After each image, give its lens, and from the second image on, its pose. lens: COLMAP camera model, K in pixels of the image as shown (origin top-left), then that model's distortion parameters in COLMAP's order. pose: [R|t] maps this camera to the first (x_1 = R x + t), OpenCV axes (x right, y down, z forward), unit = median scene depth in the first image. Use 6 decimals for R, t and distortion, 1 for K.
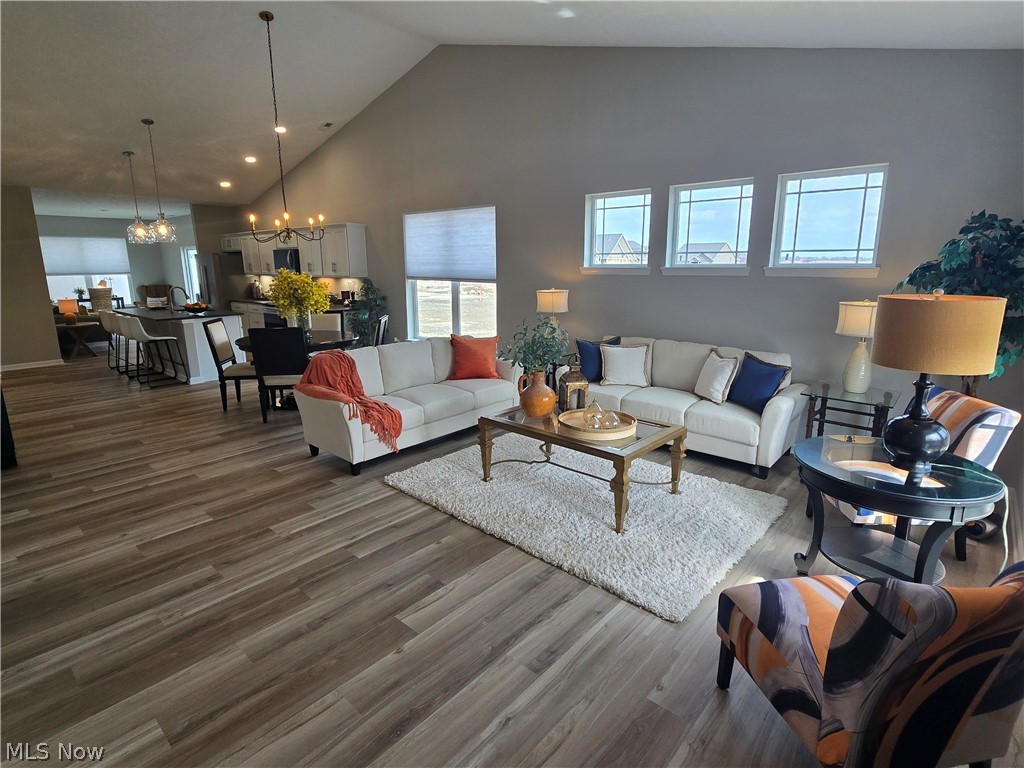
lens RADIAL K [[526.0, 0, 514.9], [0, 526.0, 375.0], [0, 0, 1]] dist [0.003273, -0.006196]
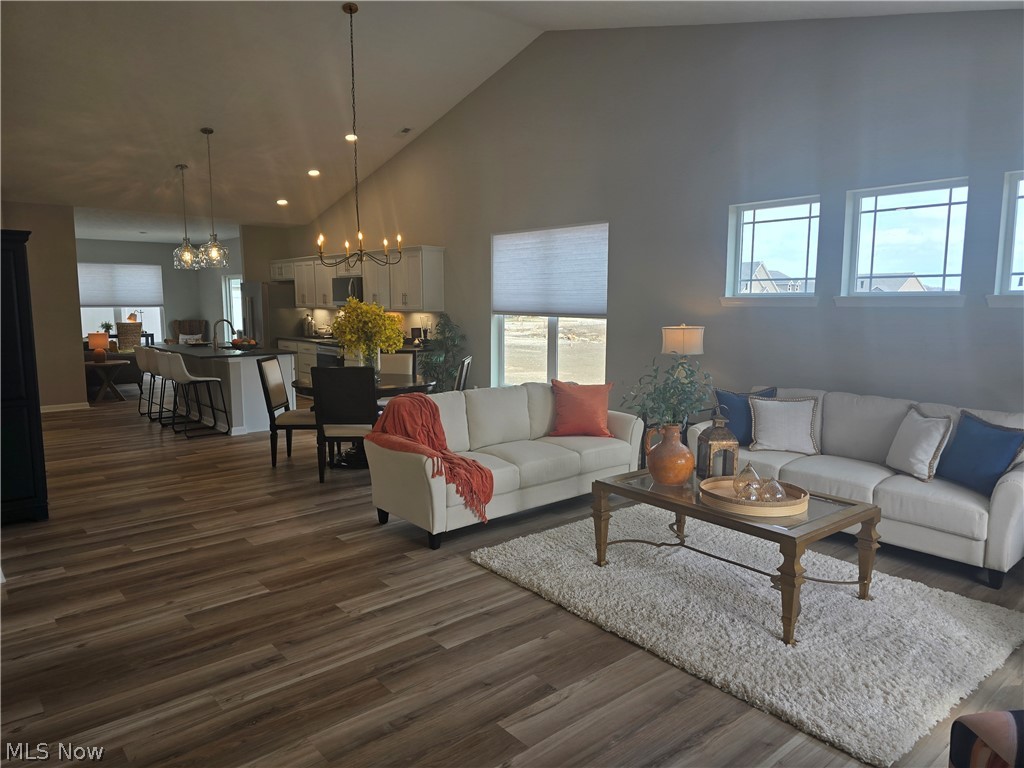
lens RADIAL K [[684.7, 0, 513.8], [0, 684.7, 379.2], [0, 0, 1]] dist [0.067952, -0.065647]
pose [[0.989648, 0.021909, -0.141833, -0.036221], [-0.035286, 0.995087, -0.092502, 0.023066], [0.139109, 0.096549, 0.985559, -0.034714]]
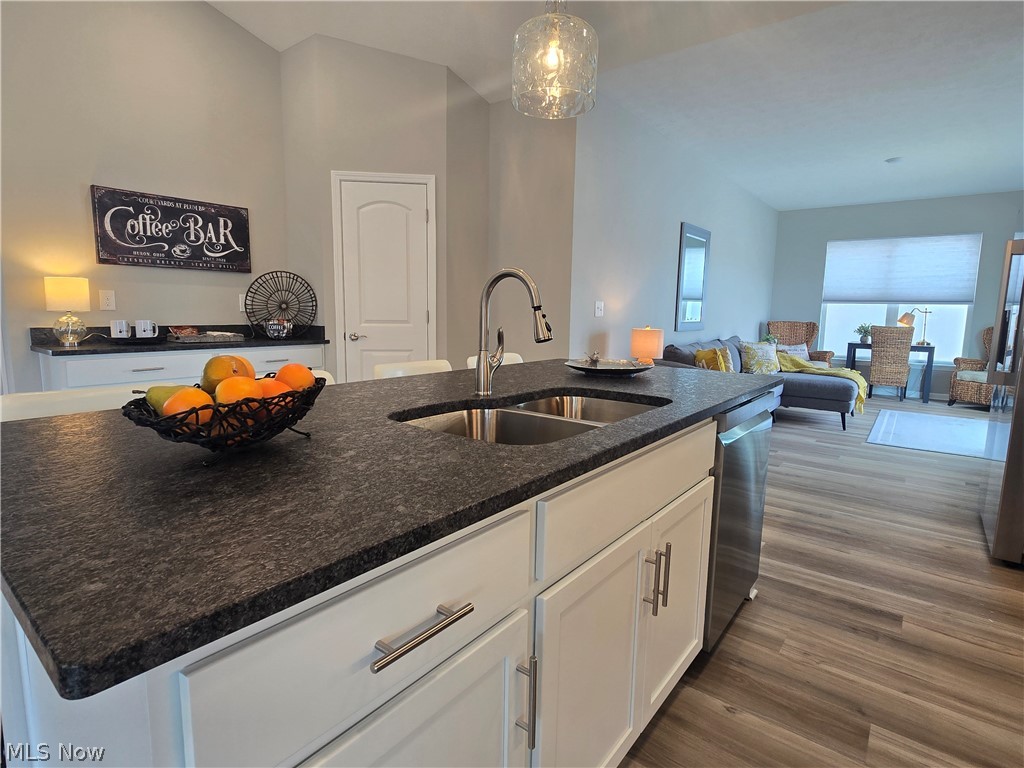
lens RADIAL K [[528.5, 0, 515.5], [0, 528.5, 375.0], [0, 0, 1]] dist [-0.000295, -0.003858]
pose [[0.059125, 0.131526, -0.989548, -0.773448], [-0.227889, 0.966884, 0.114897, -0.263362], [0.971890, 0.218713, 0.087140, 1.699773]]
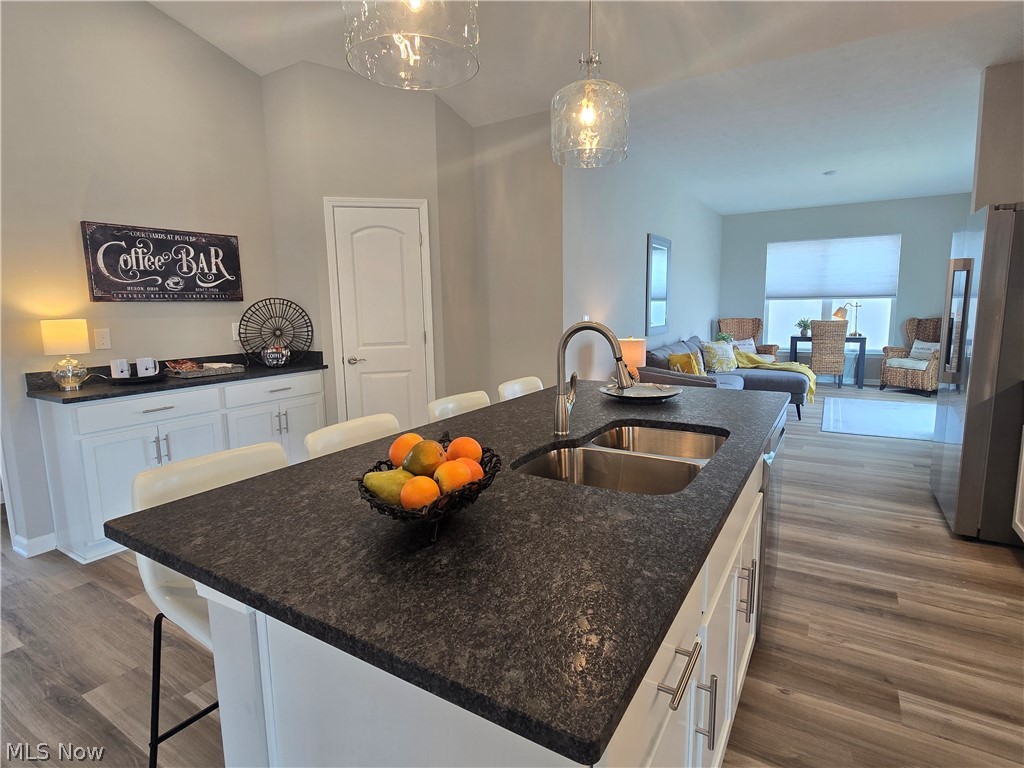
lens RADIAL K [[526.0, 0, 514.9], [0, 526.0, 375.0], [0, 0, 1]] dist [0.003273, -0.006196]
pose [[0.172284, 0.134279, -0.975852, -0.755464], [-0.192095, 0.976225, 0.100417, -0.279746], [0.966136, 0.170156, 0.193983, 1.598463]]
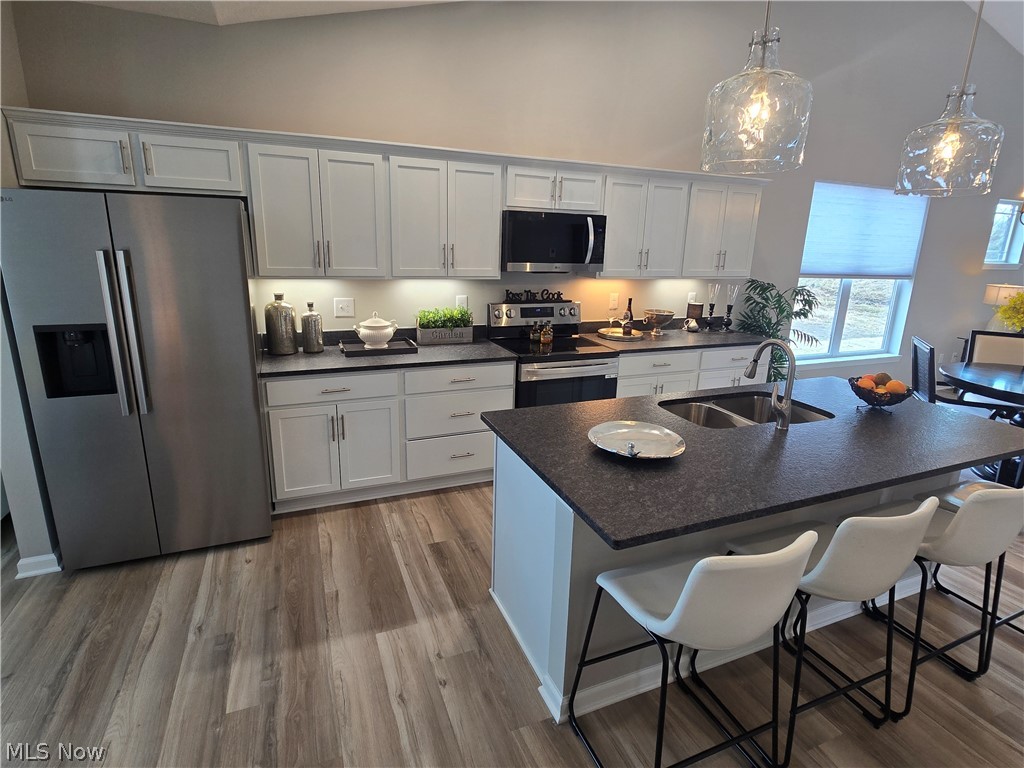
lens RADIAL K [[526.0, 0, 514.9], [0, 526.0, 375.0], [0, 0, 1]] dist [0.003273, -0.006196]
pose [[0.434809, -0.210230, 0.875640, -1.647109], [0.156481, 0.975214, 0.156434, -0.372261], [-0.886823, 0.069002, 0.456928, 1.705622]]
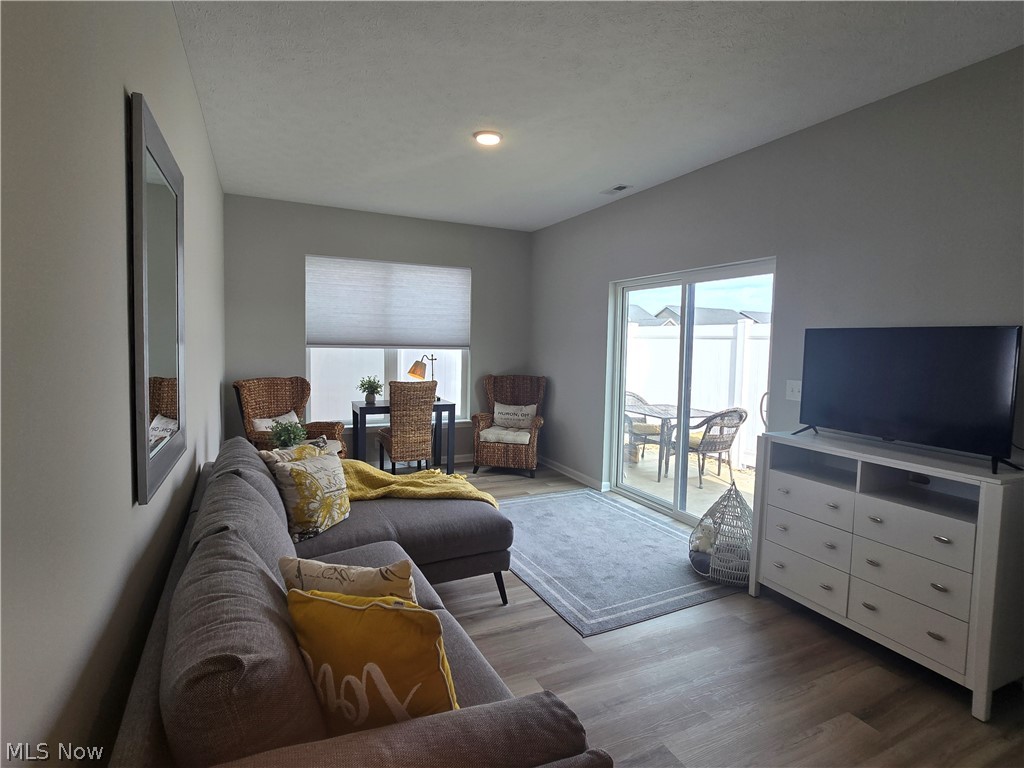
lens RADIAL K [[526.0, 0, 514.9], [0, 526.0, 375.0], [0, 0, 1]] dist [0.003273, -0.006196]
pose [[0.919435, 0.049178, -0.390155, -1.630264], [-0.108261, 0.985465, -0.130913, -0.365694], [0.378046, 0.162605, 0.911395, 1.924135]]
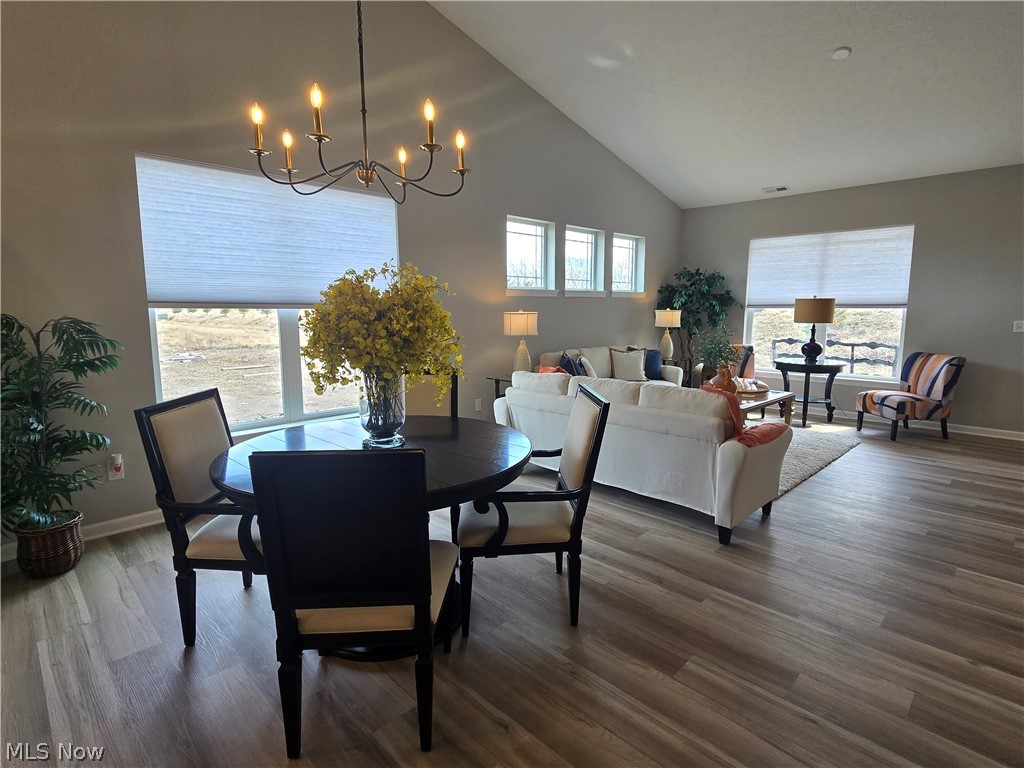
lens RADIAL K [[528.5, 0, 515.5], [0, 528.5, 375.0], [0, 0, 1]] dist [-0.000295, -0.003858]
pose [[0.058941, -0.127225, 0.990121, -1.032170], [0.209888, 0.971254, 0.112306, -0.191595], [-0.975947, 0.201195, 0.083950, 1.143871]]
